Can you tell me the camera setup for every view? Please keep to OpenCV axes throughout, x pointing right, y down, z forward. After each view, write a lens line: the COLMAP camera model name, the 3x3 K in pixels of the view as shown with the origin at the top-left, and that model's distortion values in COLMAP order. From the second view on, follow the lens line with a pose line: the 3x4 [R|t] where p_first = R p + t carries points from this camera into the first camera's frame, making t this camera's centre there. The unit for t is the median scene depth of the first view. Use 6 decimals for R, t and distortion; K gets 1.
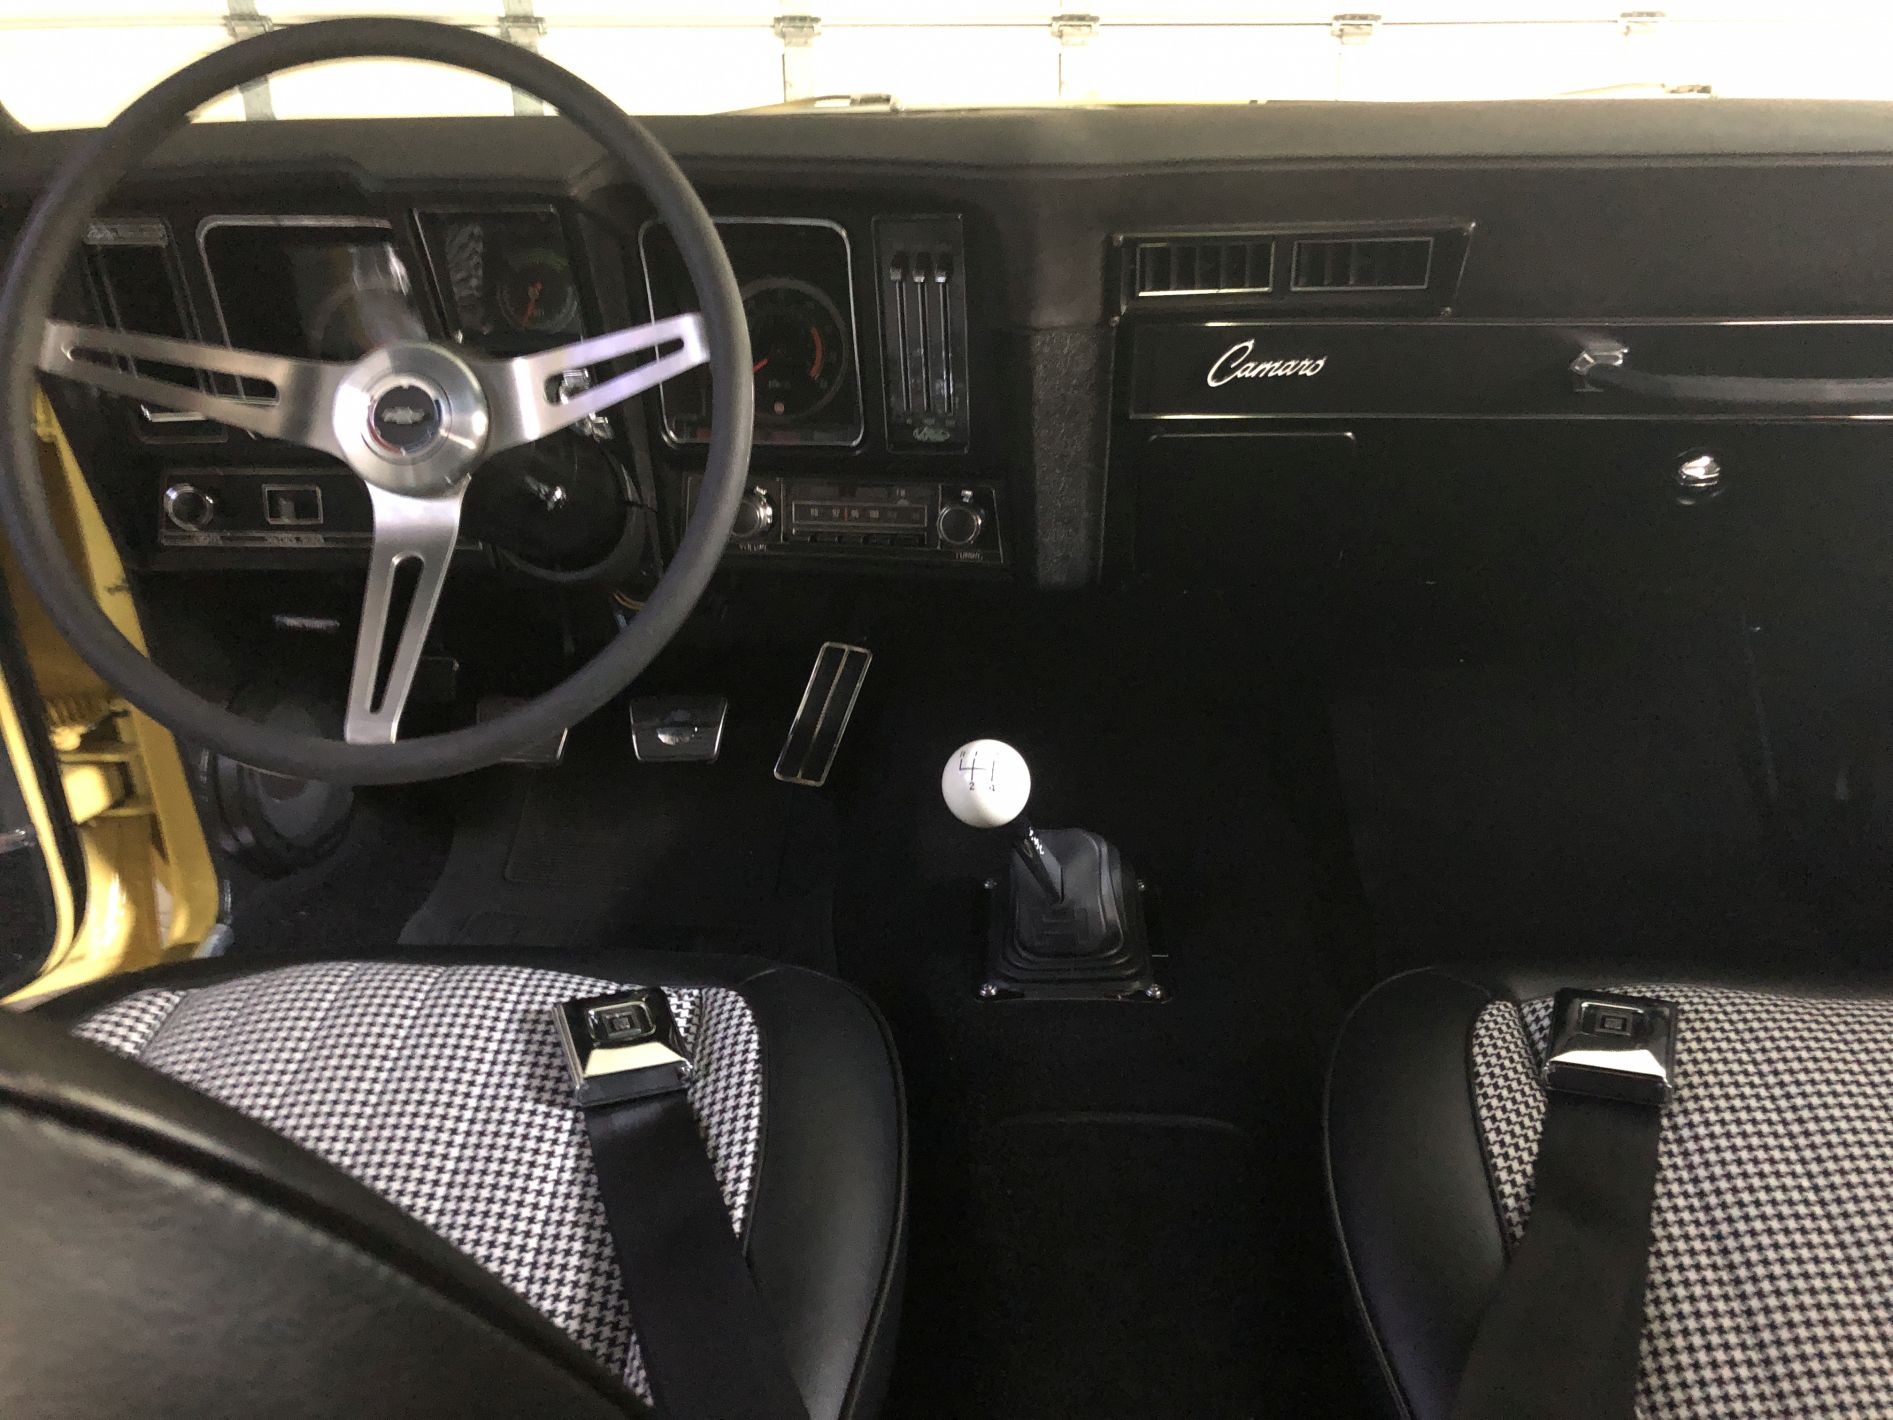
lens RADIAL K [[1550.9, 0, 959.8], [0, 1550.9, 716.7], [0, 0, 1]] dist [0.044655, -0.042589]
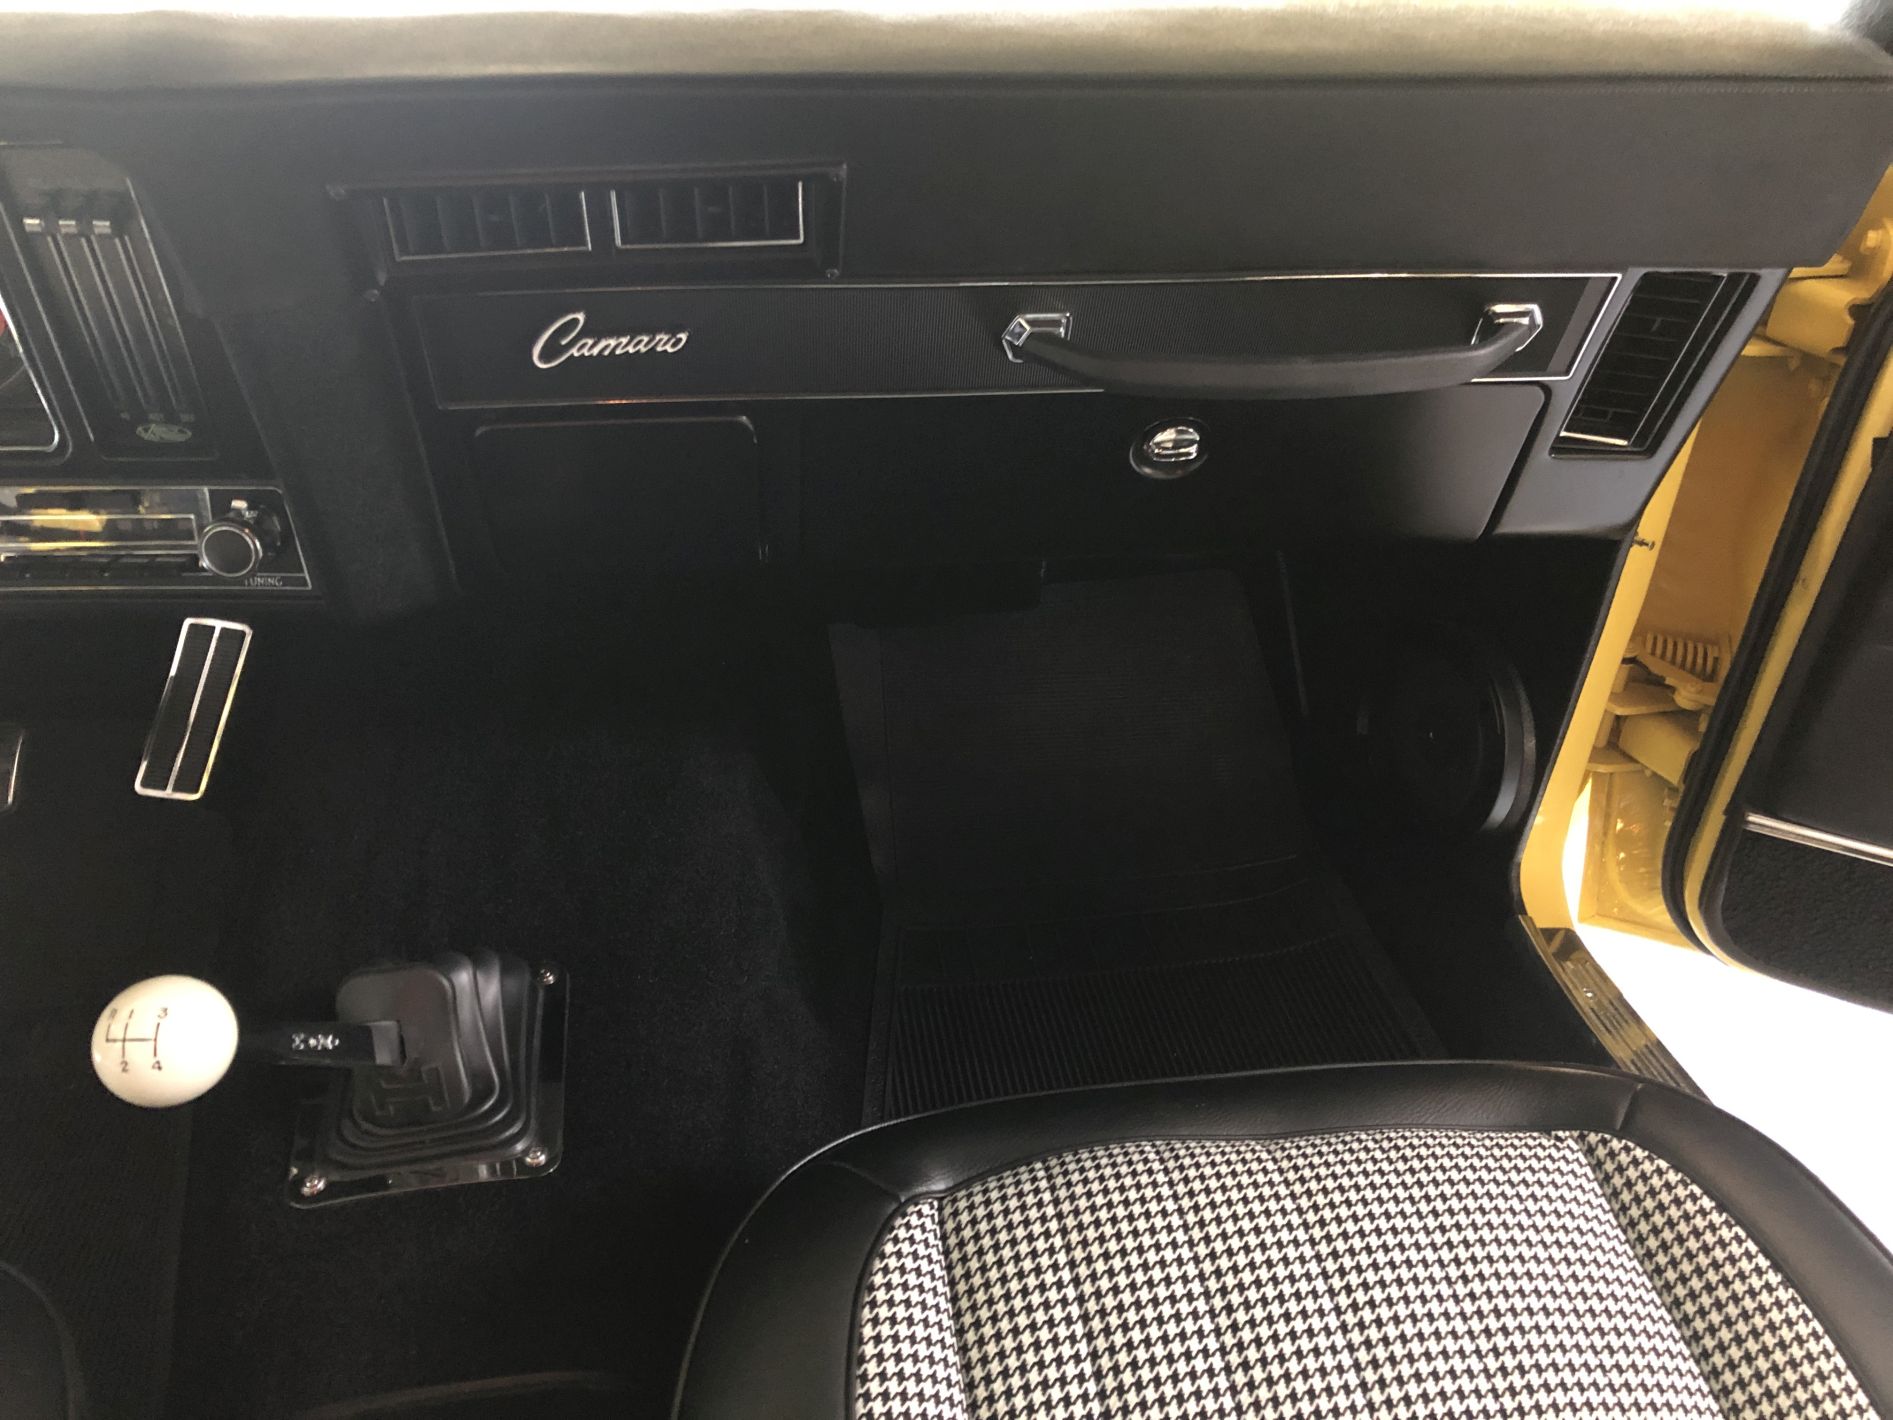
lens RADIAL K [[1550.9, 0, 948.3], [0, 1550.9, 707.9], [0, 0, 1]] dist [0.044655, -0.042589]
pose [[0.975790, -0.084969, 0.201527, 0.190180], [0.053796, 0.986385, 0.155405, -0.160237], [-0.211988, -0.140802, 0.967076, 0.224168]]
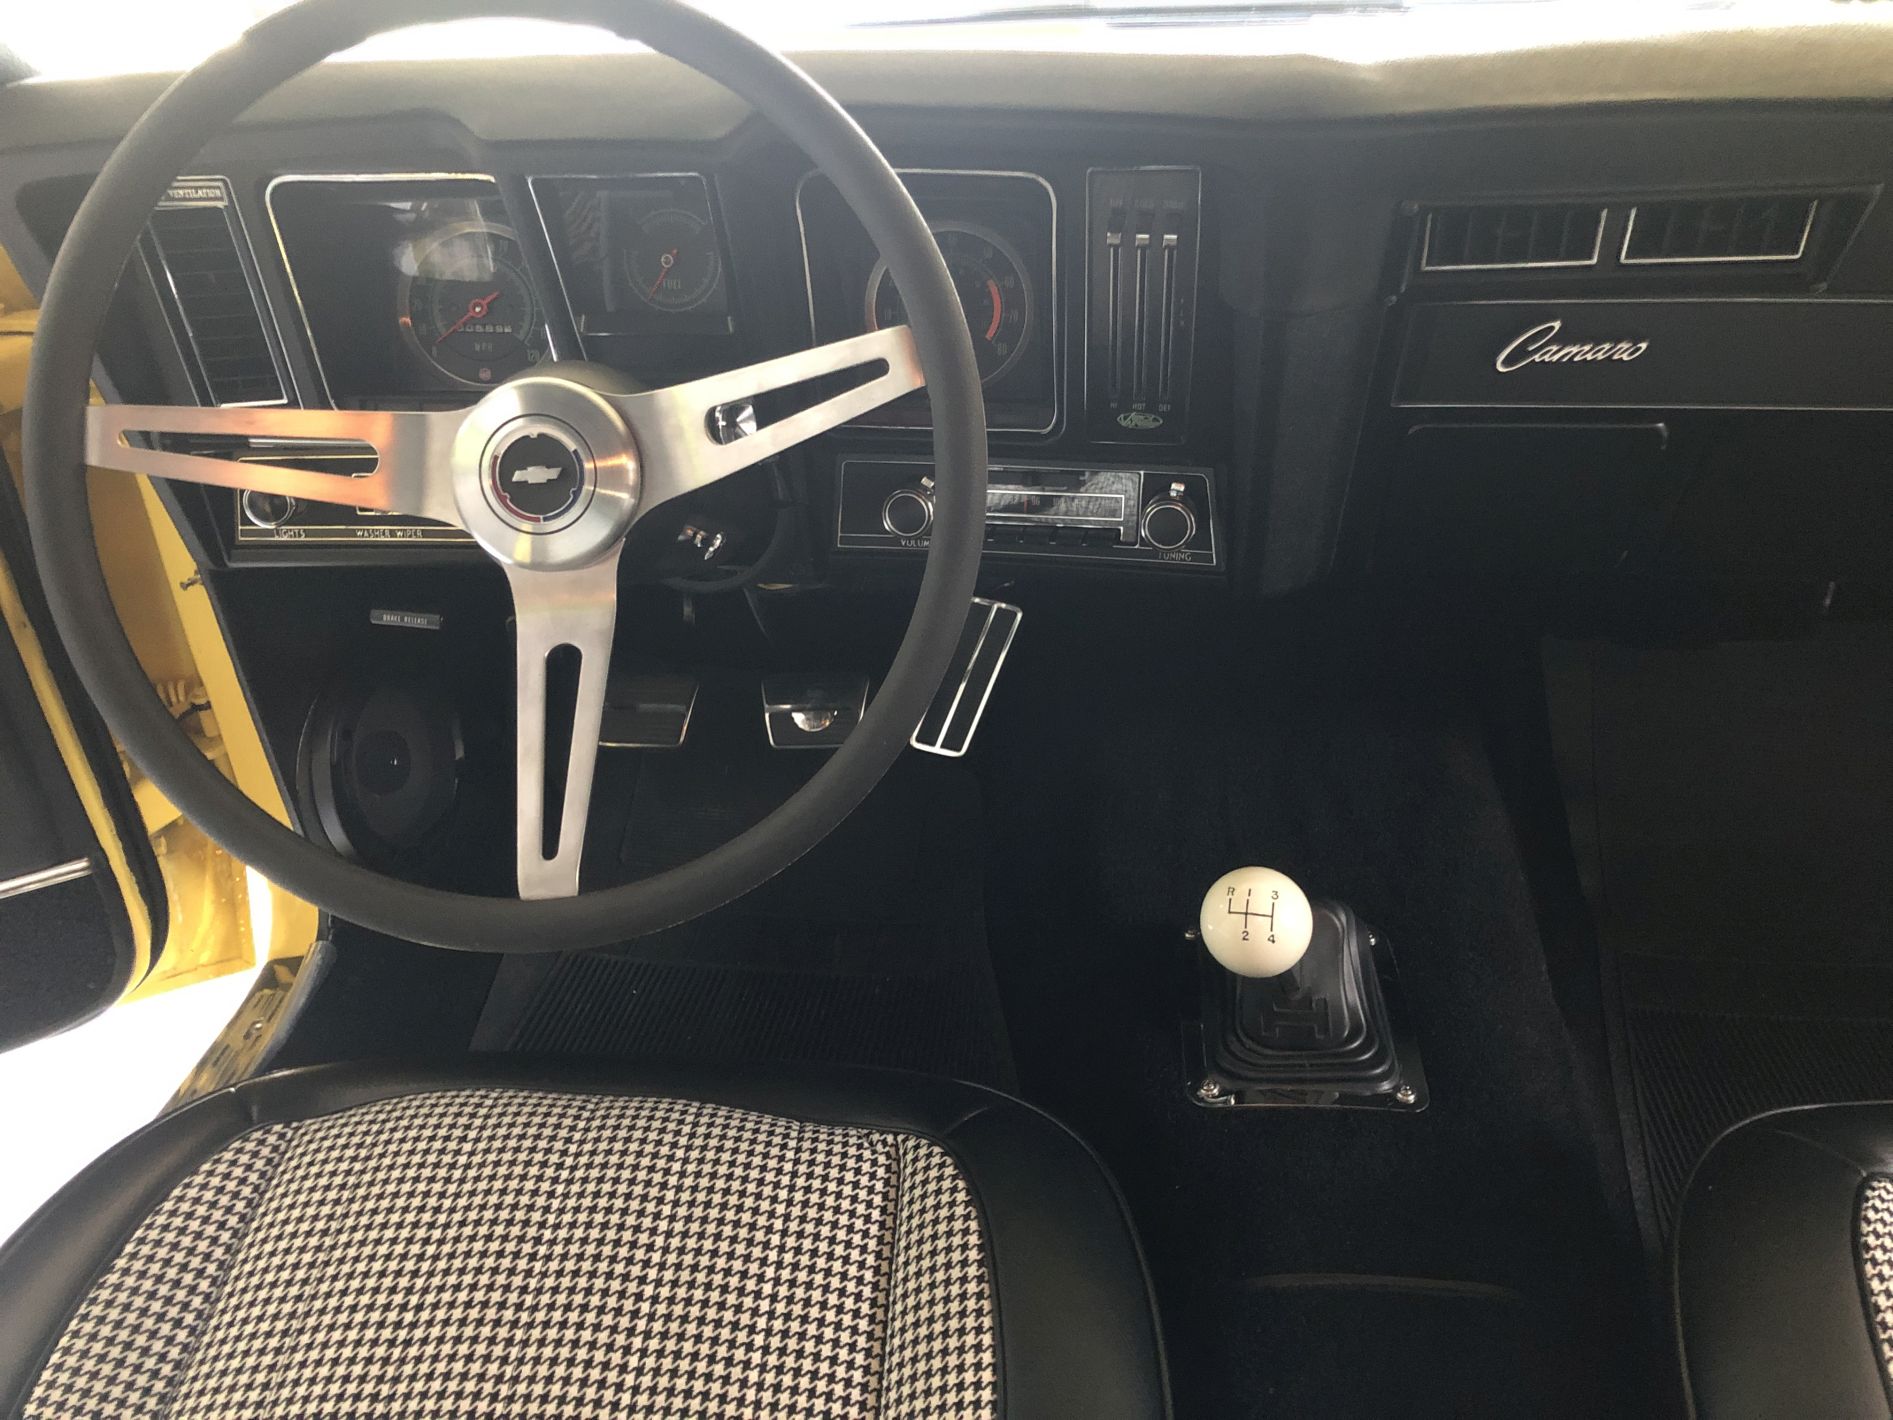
lens RADIAL K [[1550.9, 0, 961.4], [0, 1550.9, 709.0], [0, 0, 1]] dist [0.044655, -0.042589]
pose [[0.999287, 0.003923, -0.037556, -0.087920], [0.000533, 0.993024, 0.117911, -0.136108], [0.037756, -0.117847, 0.992314, 0.164607]]
